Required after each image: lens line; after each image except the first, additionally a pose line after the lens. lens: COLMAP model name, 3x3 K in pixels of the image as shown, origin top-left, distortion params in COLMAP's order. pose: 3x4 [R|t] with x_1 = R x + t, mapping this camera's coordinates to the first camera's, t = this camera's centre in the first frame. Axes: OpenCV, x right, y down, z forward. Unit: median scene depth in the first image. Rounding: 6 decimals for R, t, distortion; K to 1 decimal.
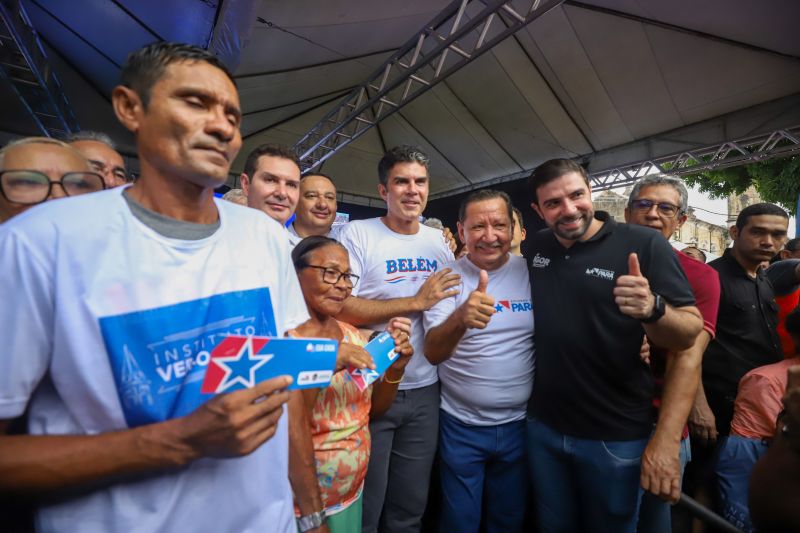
lens RADIAL K [[368.9, 0, 400.9], [0, 368.9, 269.9], [0, 0, 1]] dist [-0.043393, 0.012931]
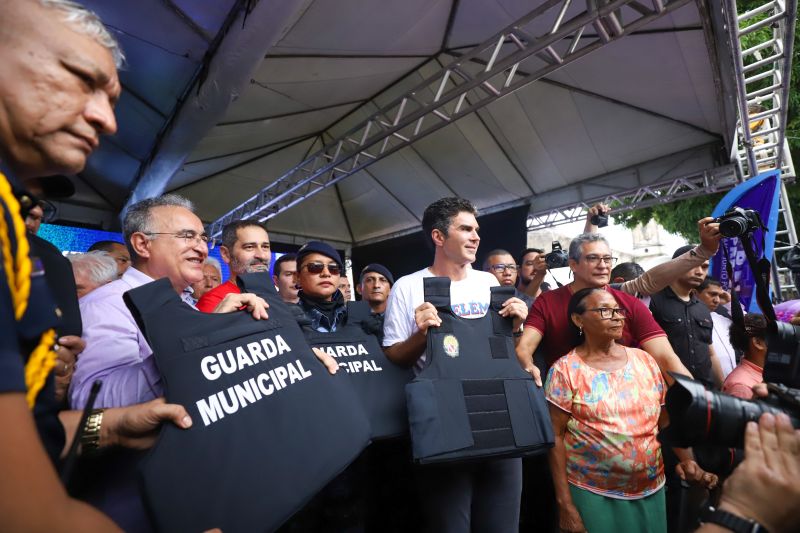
lens RADIAL K [[368.9, 0, 400.9], [0, 368.9, 269.9], [0, 0, 1]] dist [-0.043393, 0.012931]
pose [[0.984976, -0.040526, 0.167869, -0.097022], [0.057082, 0.993839, -0.095001, -0.010017], [-0.162985, 0.103156, 0.981221, -0.030178]]
